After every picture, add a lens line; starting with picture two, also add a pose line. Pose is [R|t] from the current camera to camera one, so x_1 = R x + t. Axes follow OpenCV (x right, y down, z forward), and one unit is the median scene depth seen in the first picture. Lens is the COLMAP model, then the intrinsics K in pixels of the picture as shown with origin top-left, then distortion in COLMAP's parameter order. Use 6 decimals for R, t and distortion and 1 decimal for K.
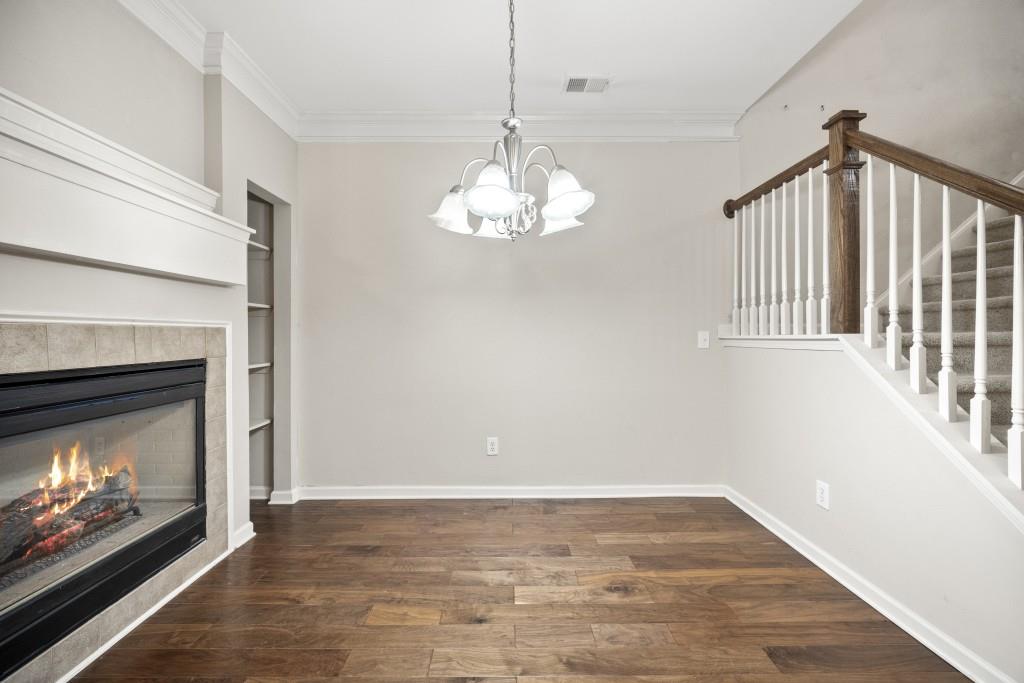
lens RADIAL K [[405.1, 0, 506.2], [0, 405.1, 340.4], [0, 0, 1]] dist [-0.001751, -0.000219]
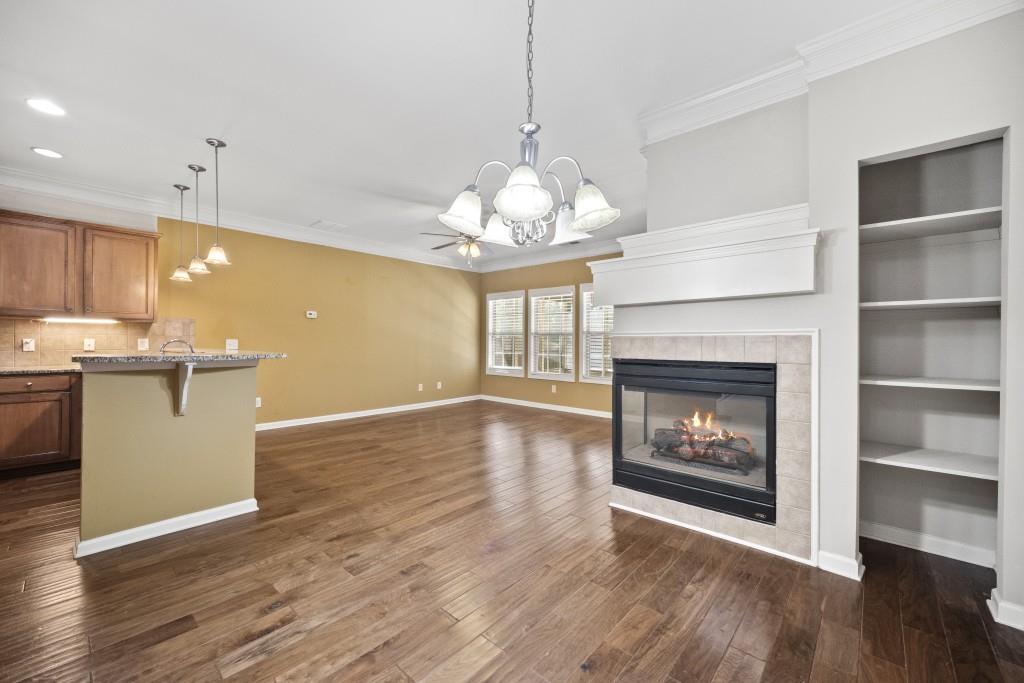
lens RADIAL K [[405.1, 0, 506.2], [0, 405.1, 340.4], [0, 0, 1]] dist [-0.001751, -0.000219]
pose [[-0.674420, -0.000244, -0.738348, 0.578090], [-0.009992, 0.999911, 0.008797, -0.020856], [0.738280, 0.013310, -0.674363, 1.195667]]
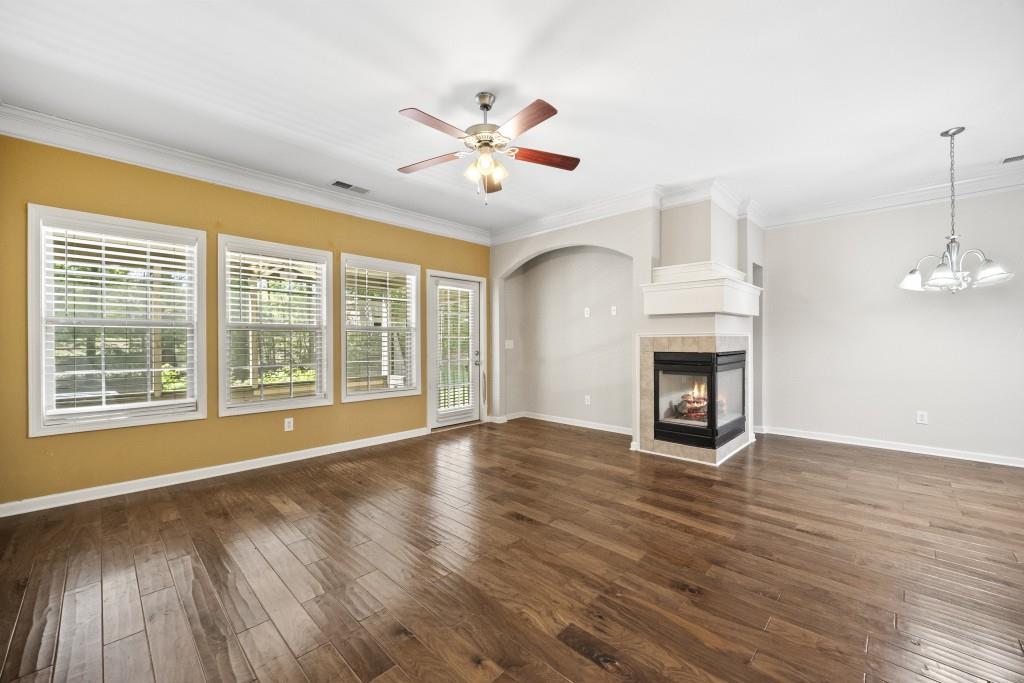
lens RADIAL K [[405.1, 0, 506.2], [0, 405.1, 340.4], [0, 0, 1]] dist [-0.001751, -0.000219]
pose [[0.715851, 0.001949, -0.698250, -0.128501], [-0.008160, 0.999951, -0.005575, 0.014154], [0.698205, 0.009689, 0.715832, -1.503339]]
